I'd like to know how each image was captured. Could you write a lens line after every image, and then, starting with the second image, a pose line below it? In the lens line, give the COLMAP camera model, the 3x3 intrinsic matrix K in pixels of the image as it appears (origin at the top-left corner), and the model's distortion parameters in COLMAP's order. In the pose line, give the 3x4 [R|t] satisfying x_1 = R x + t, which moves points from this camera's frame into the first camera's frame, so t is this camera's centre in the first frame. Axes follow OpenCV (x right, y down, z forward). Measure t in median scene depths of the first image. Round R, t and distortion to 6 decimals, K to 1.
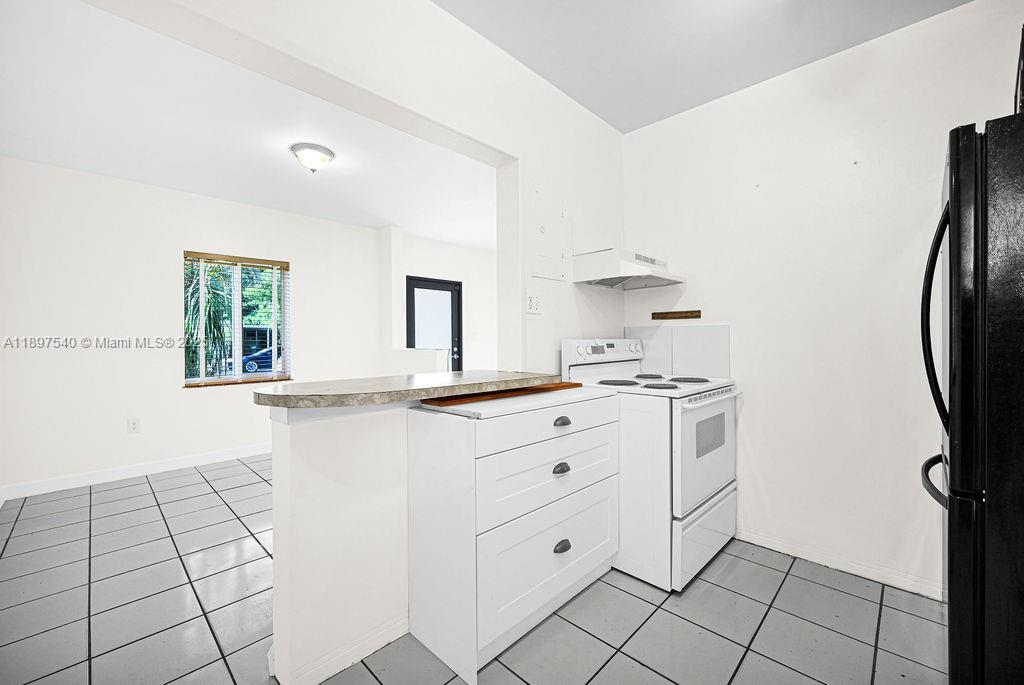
lens RADIAL K [[412.9, 0, 511.2], [0, 412.9, 341.7], [0, 0, 1]] dist [-0.002178, 0.000862]
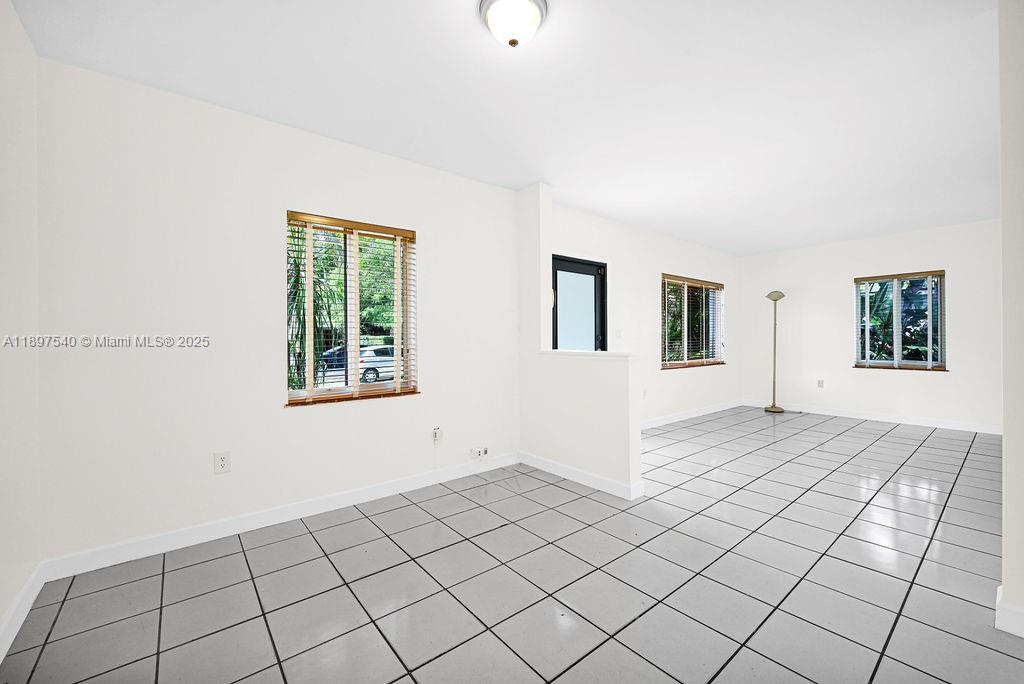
lens RADIAL K [[412.9, 0, 508.1], [0, 412.9, 339.2], [0, 0, 1]] dist [-0.002178, 0.000862]
pose [[0.994782, 0.005077, -0.101896, -0.299397], [-0.005509, 0.999977, -0.003962, 0.000305], [0.101874, 0.004502, 0.994787, 0.293004]]
